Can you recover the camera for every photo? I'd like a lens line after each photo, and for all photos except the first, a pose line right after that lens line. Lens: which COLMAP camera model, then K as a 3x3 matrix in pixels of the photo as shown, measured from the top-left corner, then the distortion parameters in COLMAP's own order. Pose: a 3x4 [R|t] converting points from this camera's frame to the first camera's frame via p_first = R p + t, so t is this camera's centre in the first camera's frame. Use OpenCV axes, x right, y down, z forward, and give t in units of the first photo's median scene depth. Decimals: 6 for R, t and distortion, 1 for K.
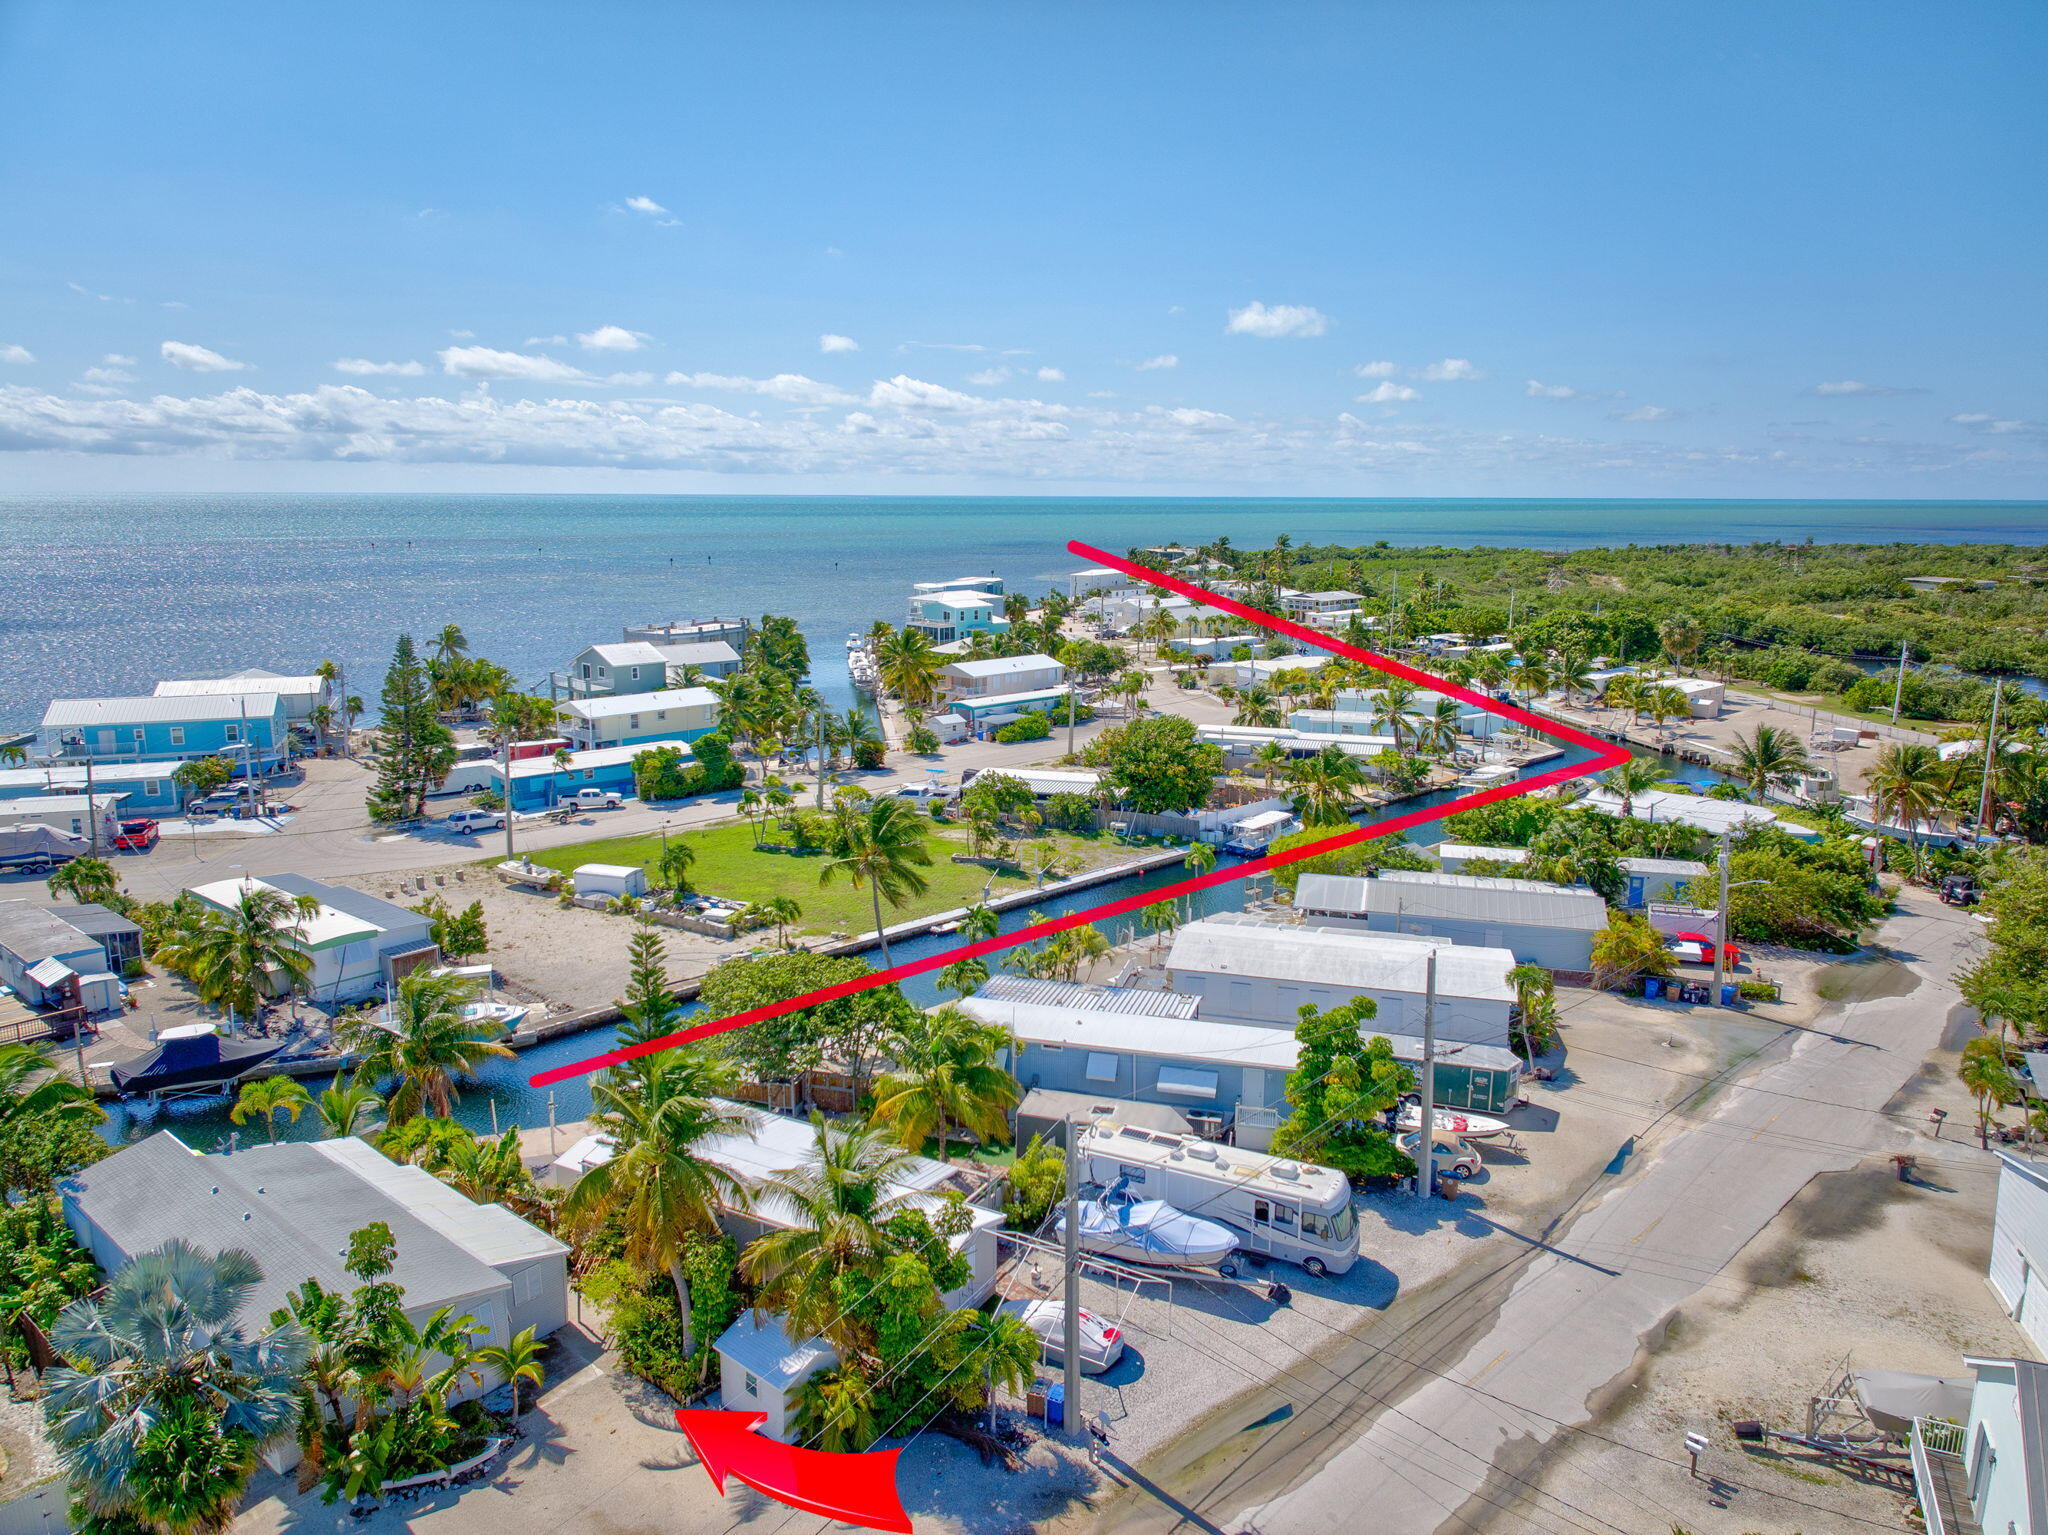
lens RADIAL K [[1408.6, 0, 1035.1], [0, 1408.6, 766.5], [0, 0, 1]] dist [0.009660, -0.012323]
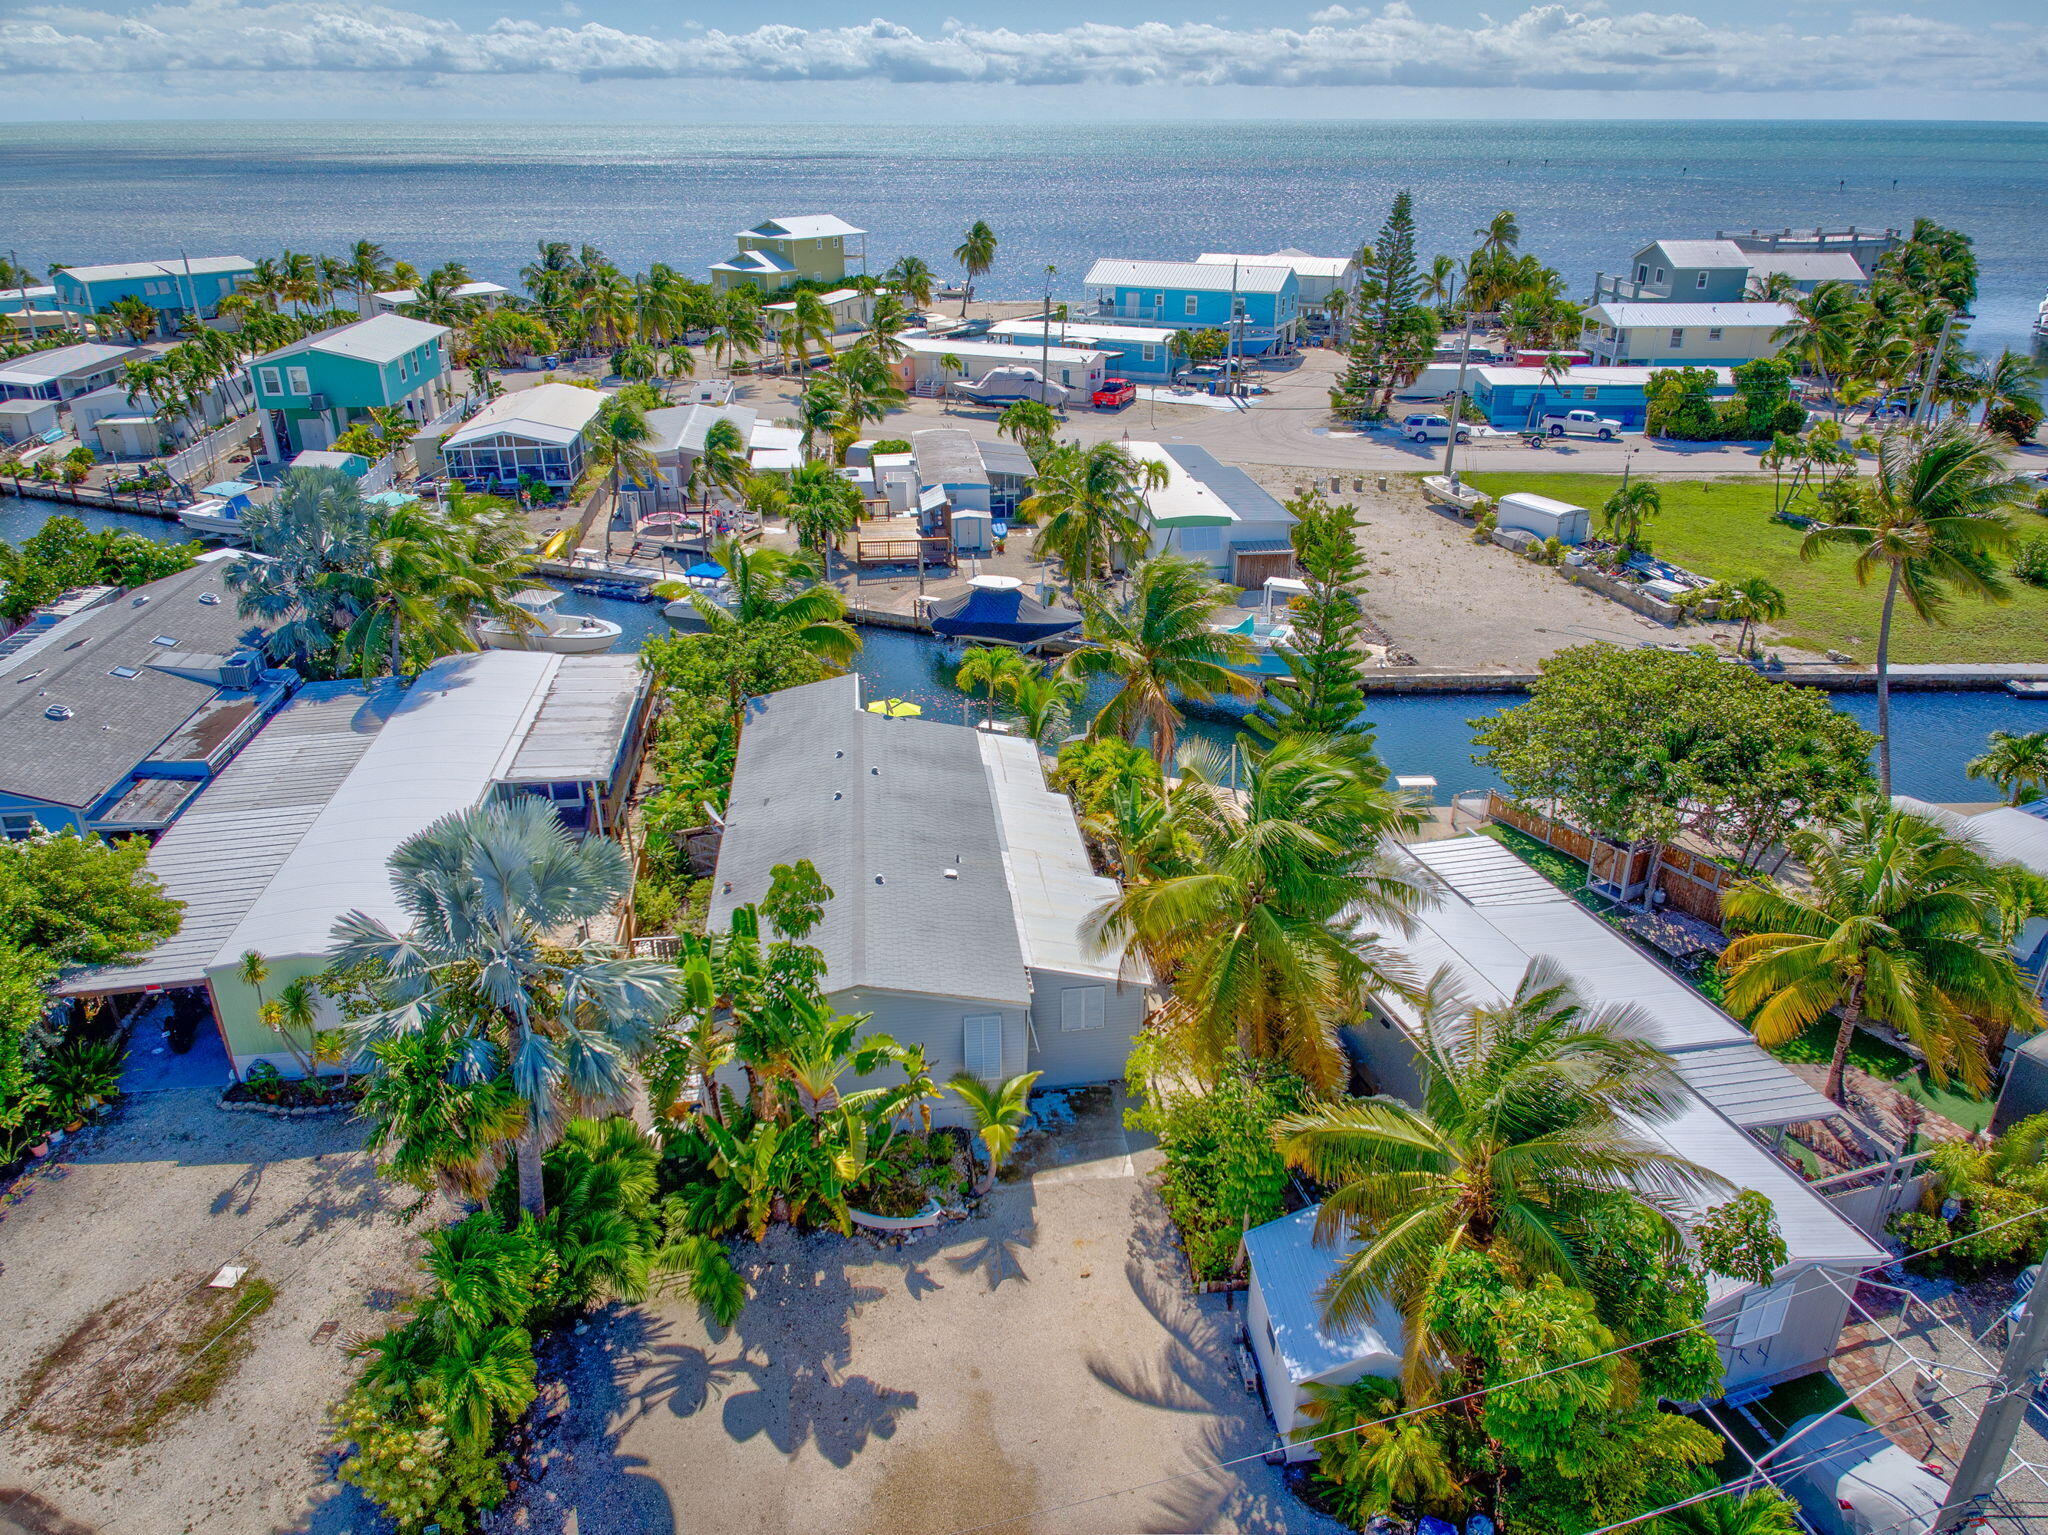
lens RADIAL K [[1408.6, 0, 1018.4], [0, 1408.6, 764.3], [0, 0, 1]] dist [0.009660, -0.012323]
pose [[0.727255, 0.284571, -0.624596, 0.008722], [-0.129797, 0.950602, 0.281972, 0.030275], [0.673983, -0.123995, 0.728266, 0.244084]]
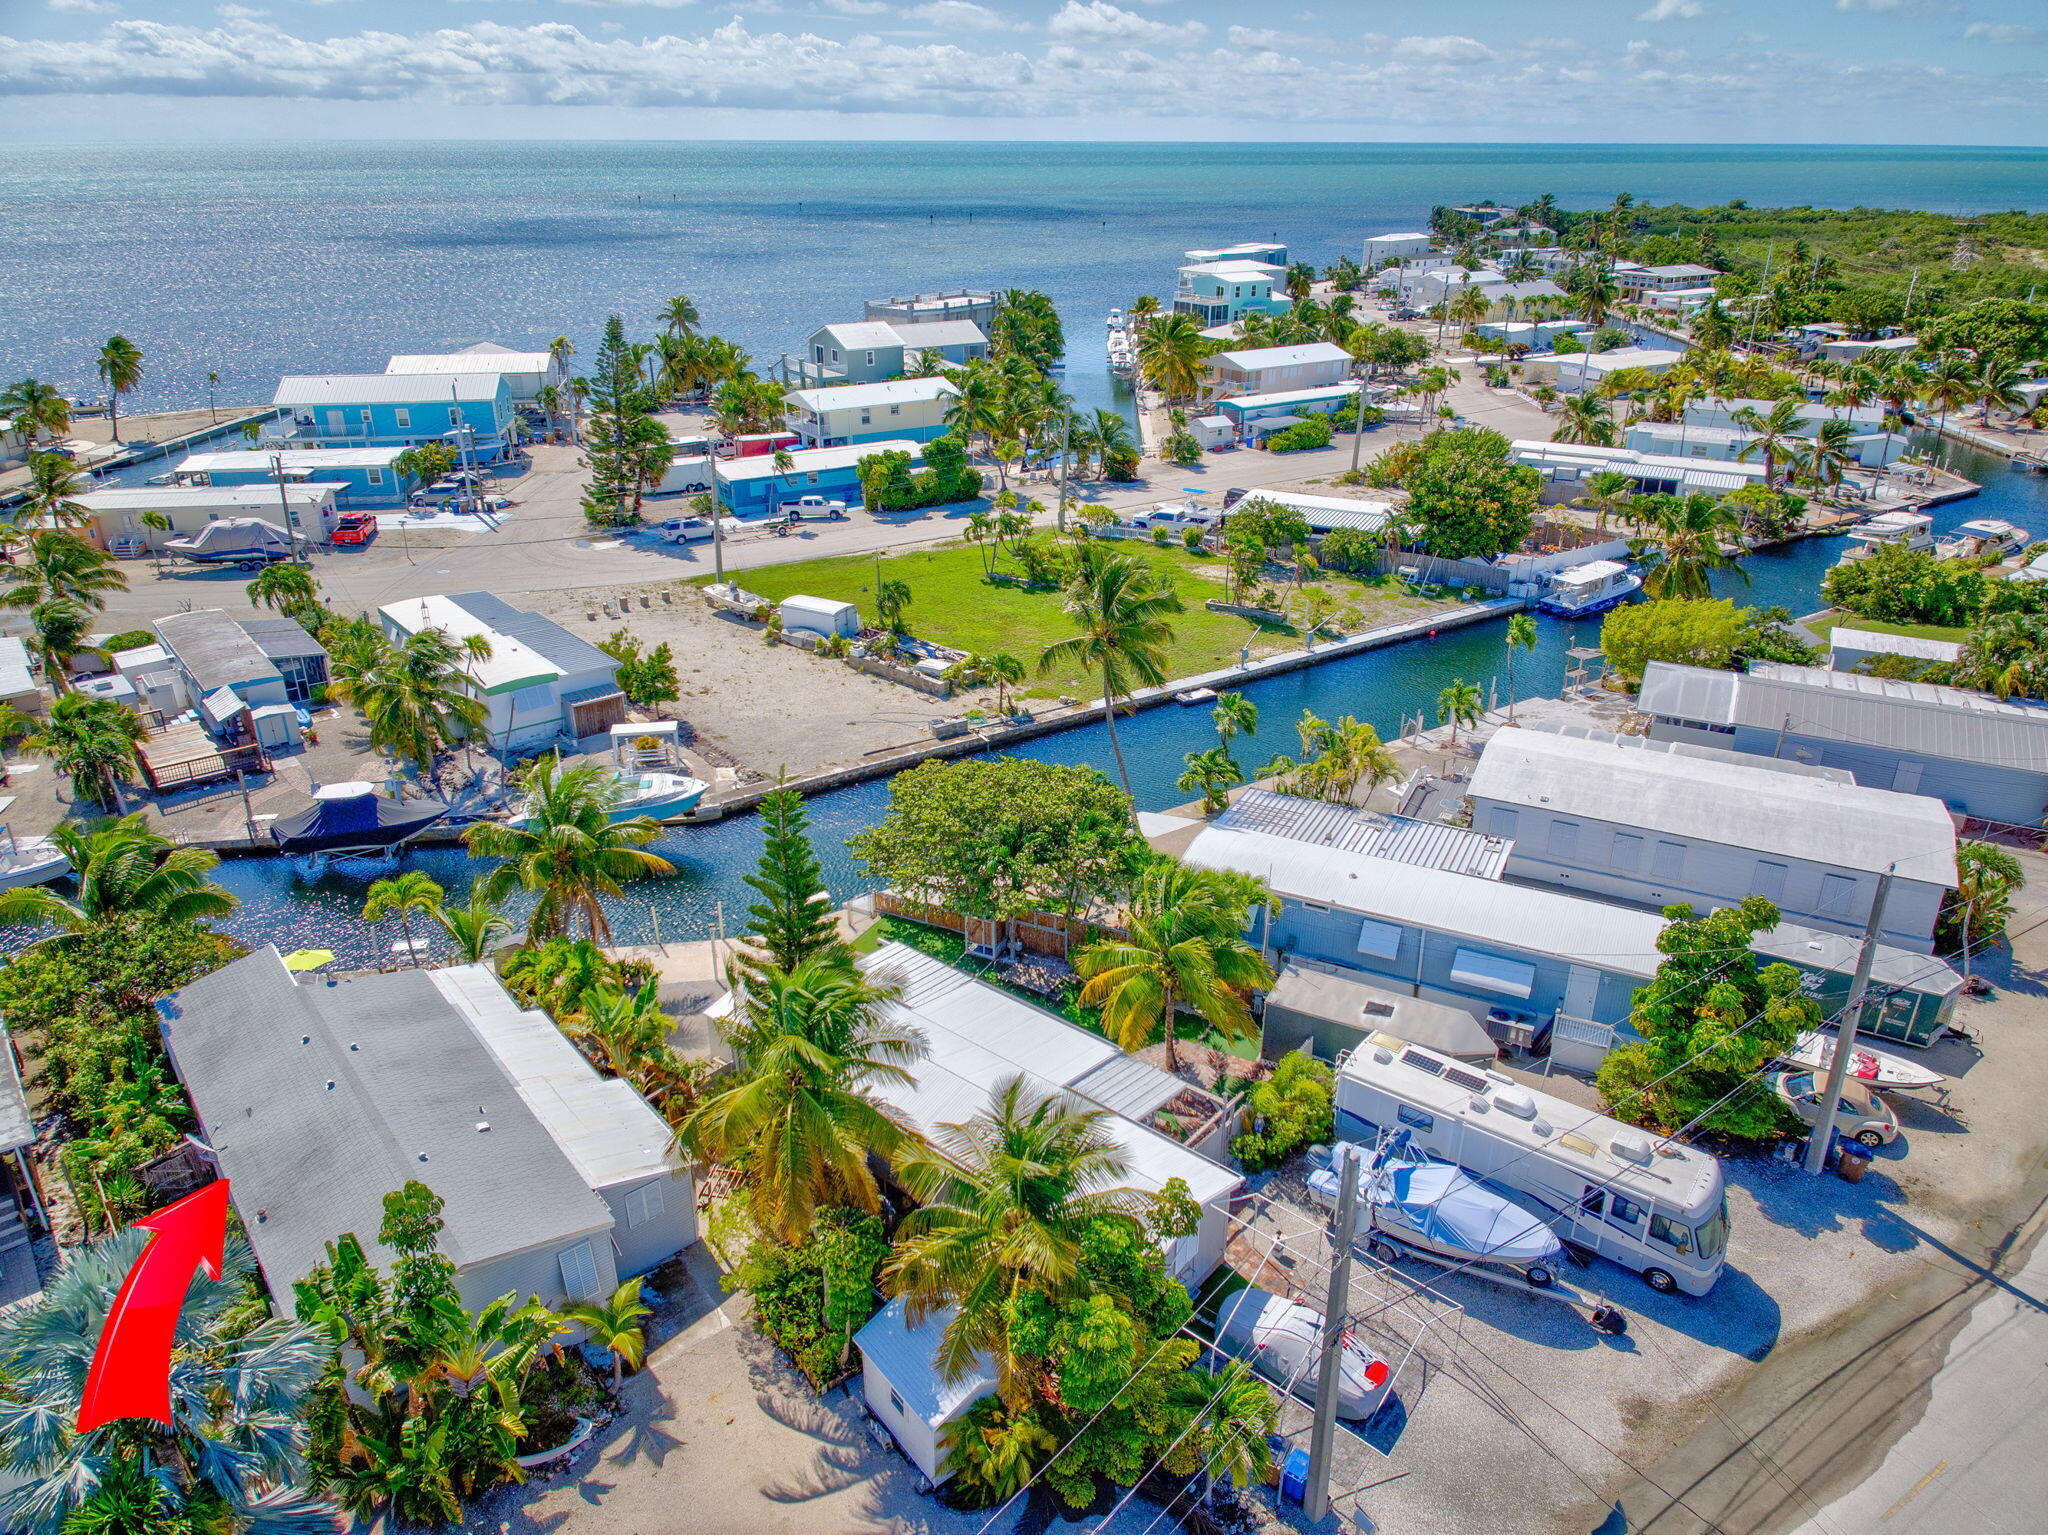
lens RADIAL K [[1408.6, 0, 1034.1], [0, 1408.6, 773.9], [0, 0, 1]] dist [0.009660, -0.012323]
pose [[0.982486, 0.075517, -0.170345, -0.010061], [-0.034485, 0.972092, 0.232053, -0.034847], [0.183115, -0.222114, 0.957671, 0.159702]]
